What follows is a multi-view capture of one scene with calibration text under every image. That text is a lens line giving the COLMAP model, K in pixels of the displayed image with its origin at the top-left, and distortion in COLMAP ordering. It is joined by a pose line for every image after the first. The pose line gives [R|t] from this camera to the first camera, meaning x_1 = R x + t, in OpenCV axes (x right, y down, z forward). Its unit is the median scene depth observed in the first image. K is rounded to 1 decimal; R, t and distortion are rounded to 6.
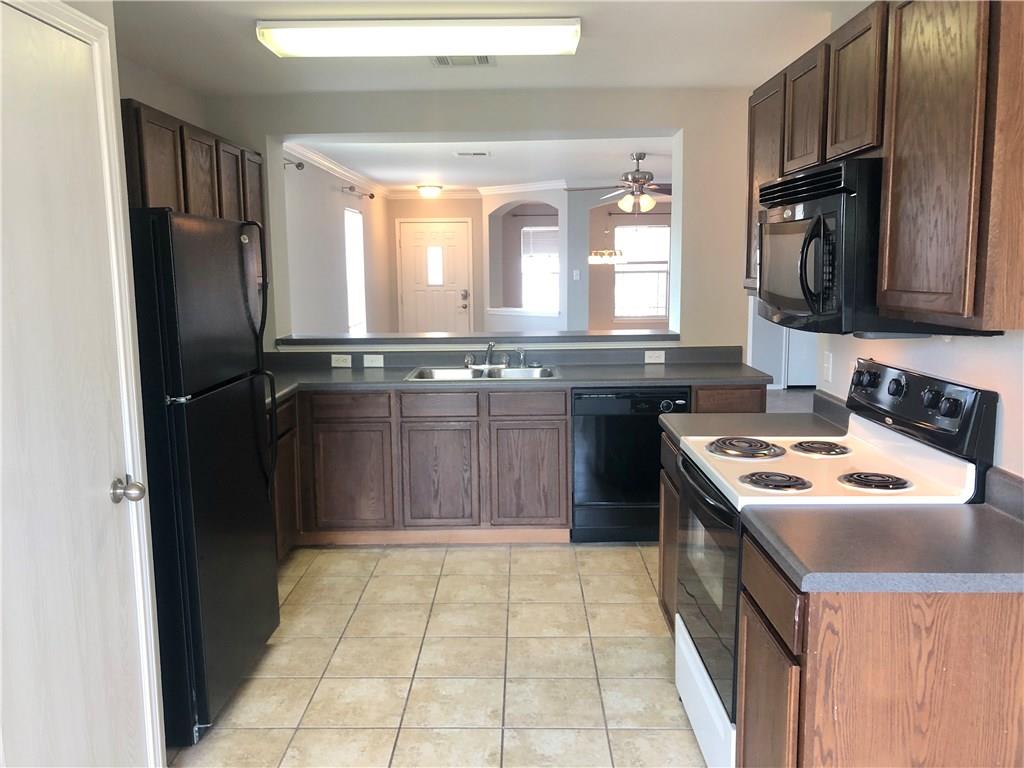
lens RADIAL K [[853.0, 0, 514.4], [0, 853.0, 382.3], [0, 0, 1]] dist [0.046585, -0.041505]
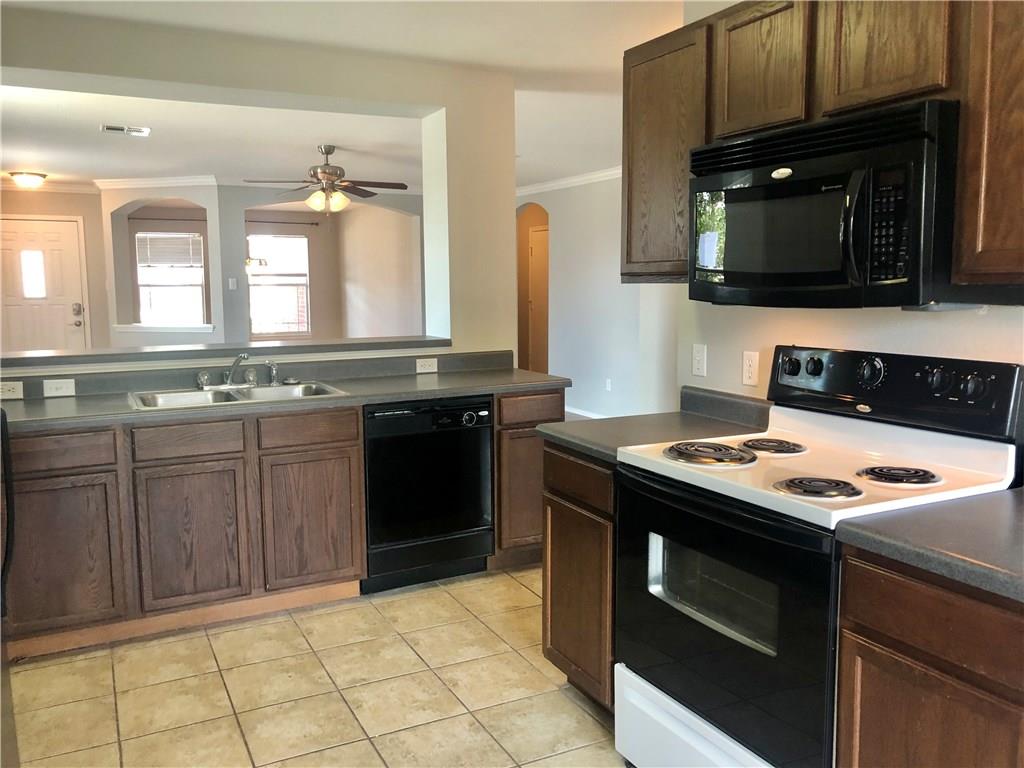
lens RADIAL K [[853.0, 0, 516.4], [0, 853.0, 379.0], [0, 0, 1]] dist [0.046585, -0.041505]
pose [[0.886236, -0.050017, 0.460527, -0.173295], [0.063101, 0.997922, -0.013050, 0.001168], [-0.458917, 0.040625, 0.887550, 0.200420]]
